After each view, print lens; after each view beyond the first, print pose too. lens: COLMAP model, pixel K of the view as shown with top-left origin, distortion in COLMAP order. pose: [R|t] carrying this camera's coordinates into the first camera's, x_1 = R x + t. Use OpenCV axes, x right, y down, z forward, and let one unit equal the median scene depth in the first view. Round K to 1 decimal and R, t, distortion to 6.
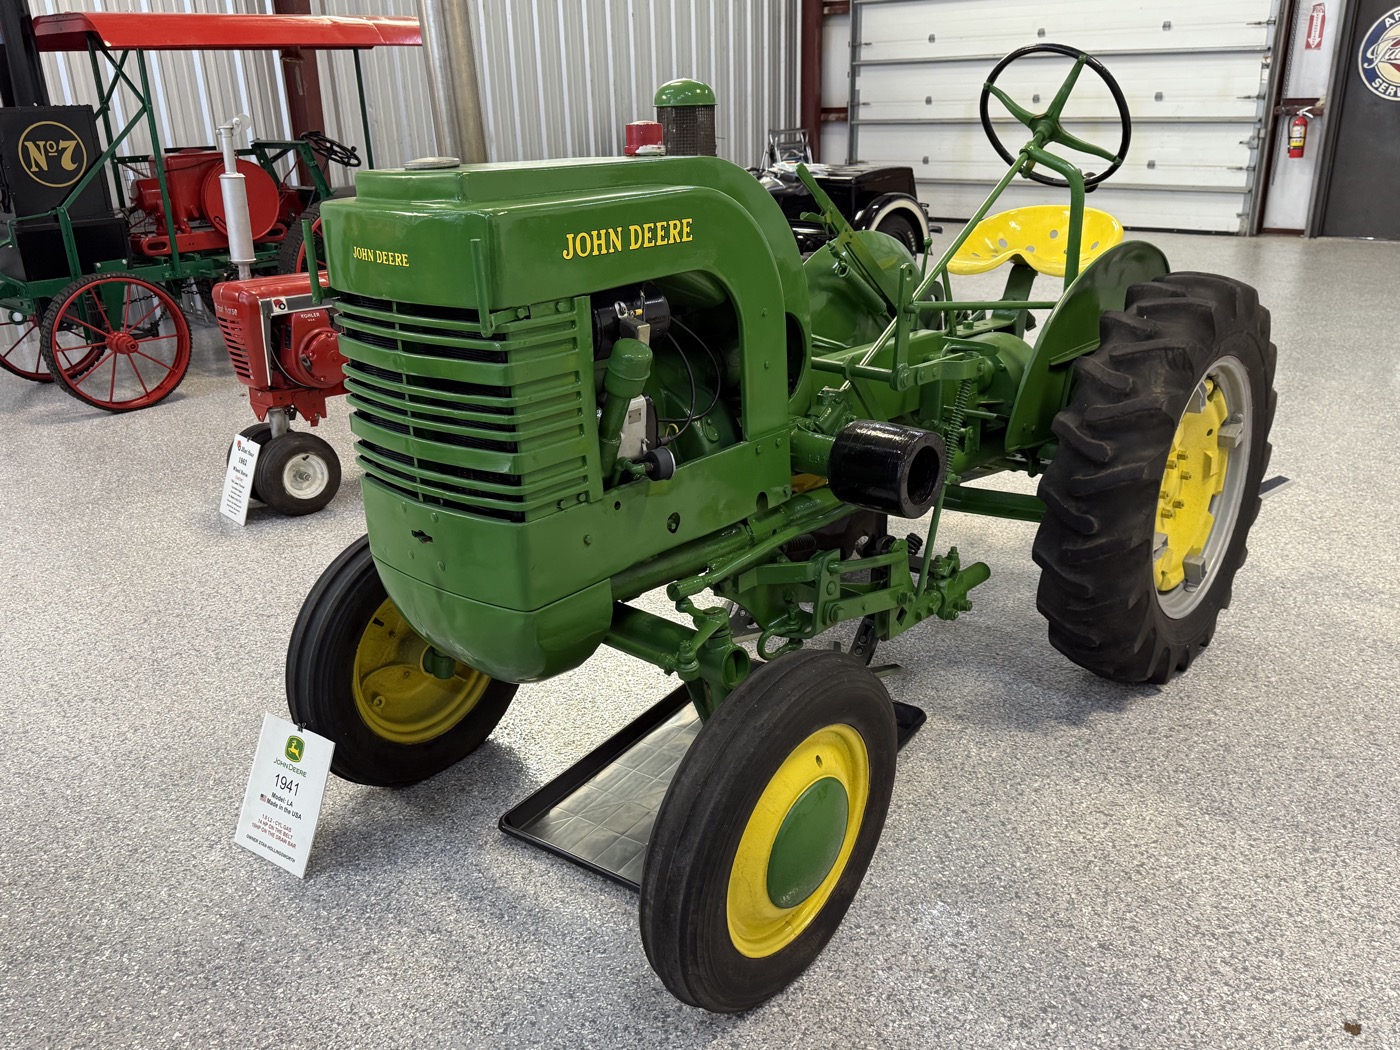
lens RADIAL K [[1122.7, 0, 699.5], [0, 1122.7, 528.1], [0, 0, 1]] dist [-0.005721, -0.024074]
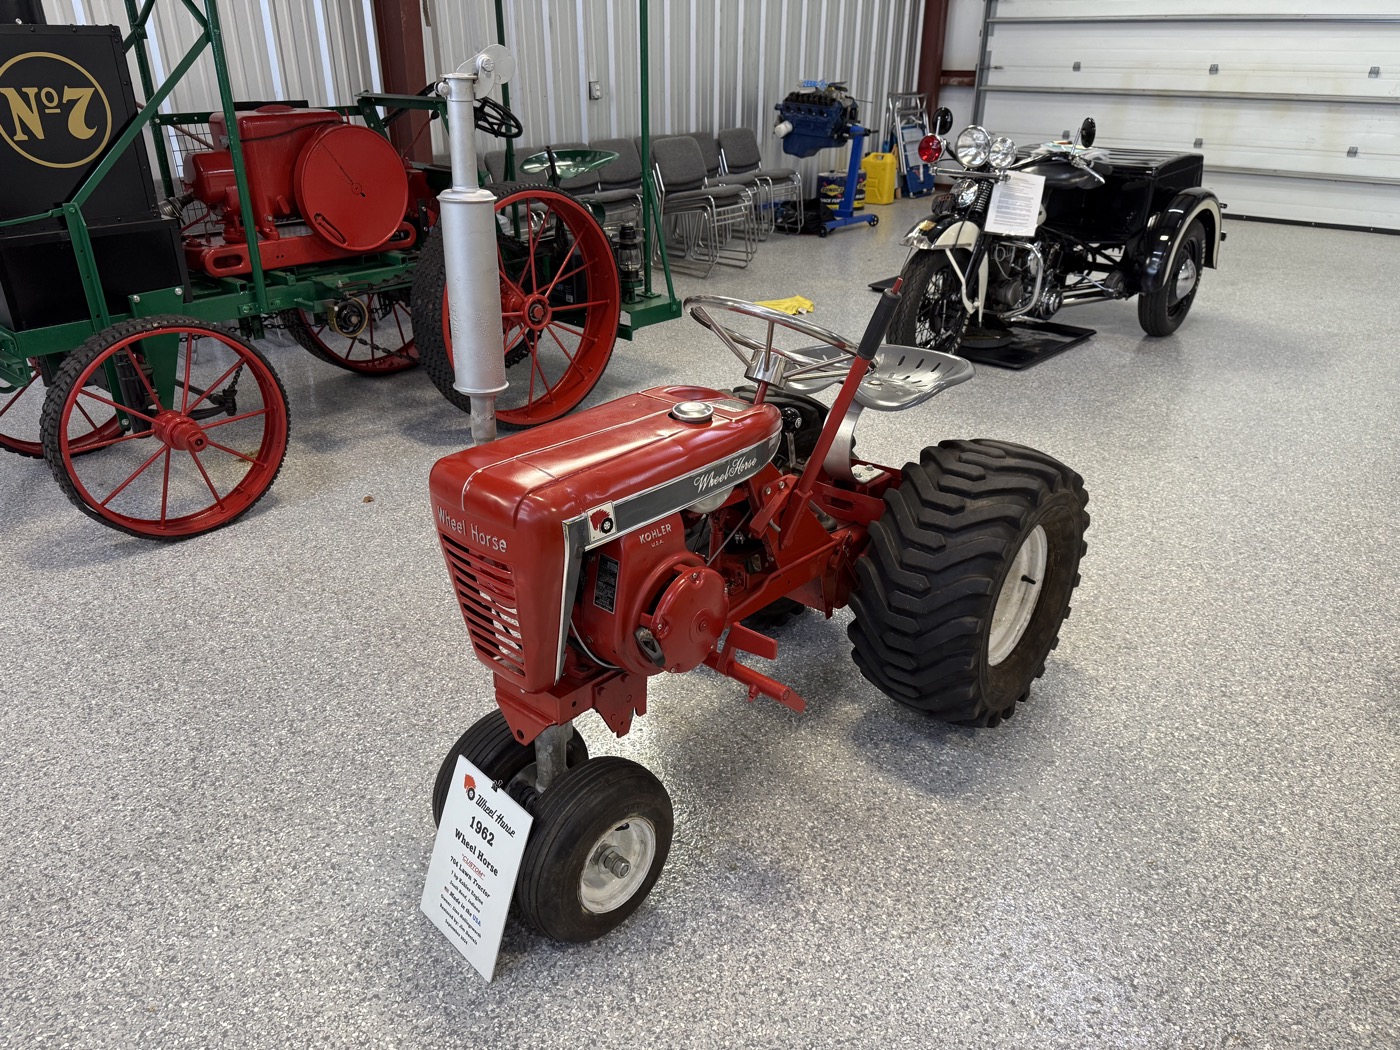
lens RADIAL K [[989.5, 0, 701.1], [0, 989.5, 524.4], [0, 0, 1]] dist [-0.019929, 0.004123]
pose [[0.999196, 0.017632, 0.036019, -0.233588], [-0.020391, 0.996765, 0.077739, -0.151994], [-0.034532, -0.078411, 0.996323, 0.420706]]
